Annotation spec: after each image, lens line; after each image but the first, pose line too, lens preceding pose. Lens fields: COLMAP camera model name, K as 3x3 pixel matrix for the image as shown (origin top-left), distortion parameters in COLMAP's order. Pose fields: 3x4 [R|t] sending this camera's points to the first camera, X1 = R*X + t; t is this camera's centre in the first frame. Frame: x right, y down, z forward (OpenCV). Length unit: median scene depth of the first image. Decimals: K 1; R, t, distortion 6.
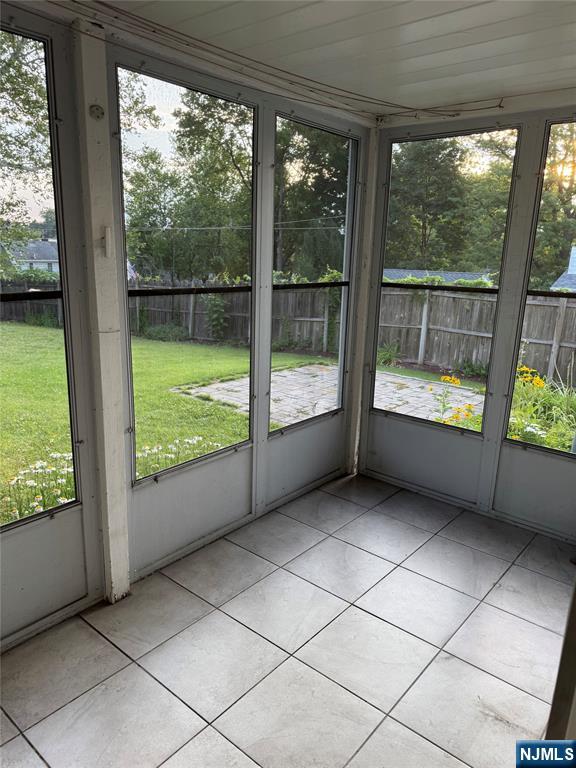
lens RADIAL K [[543.4, 0, 288.4], [0, 543.4, 385.6], [0, 0, 1]] dist [0.063826, -0.081232]
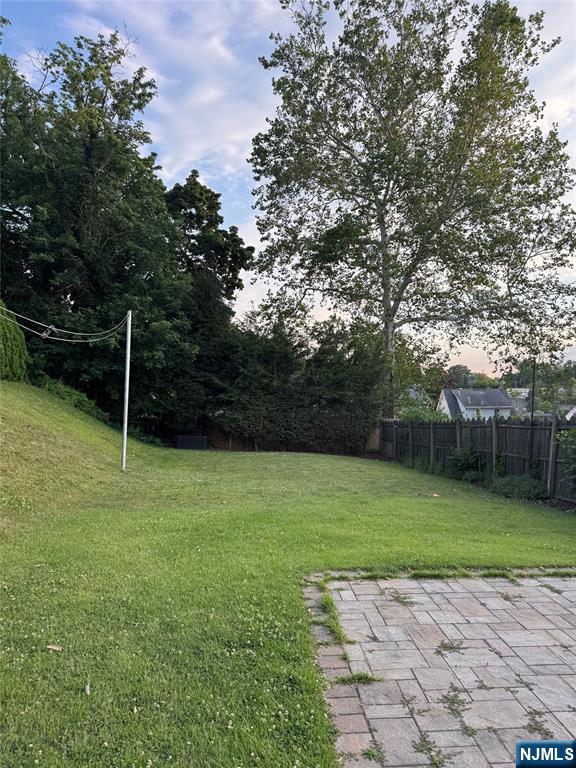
lens RADIAL K [[543.4, 0, 287.8], [0, 543.4, 385.8], [0, 0, 1]] dist [0.063826, -0.081232]
pose [[0.690689, -0.046340, -0.721666, 0.219807], [-0.145155, 0.968750, -0.201131, -0.070407], [0.708434, 0.243672, 0.662378, 0.517774]]
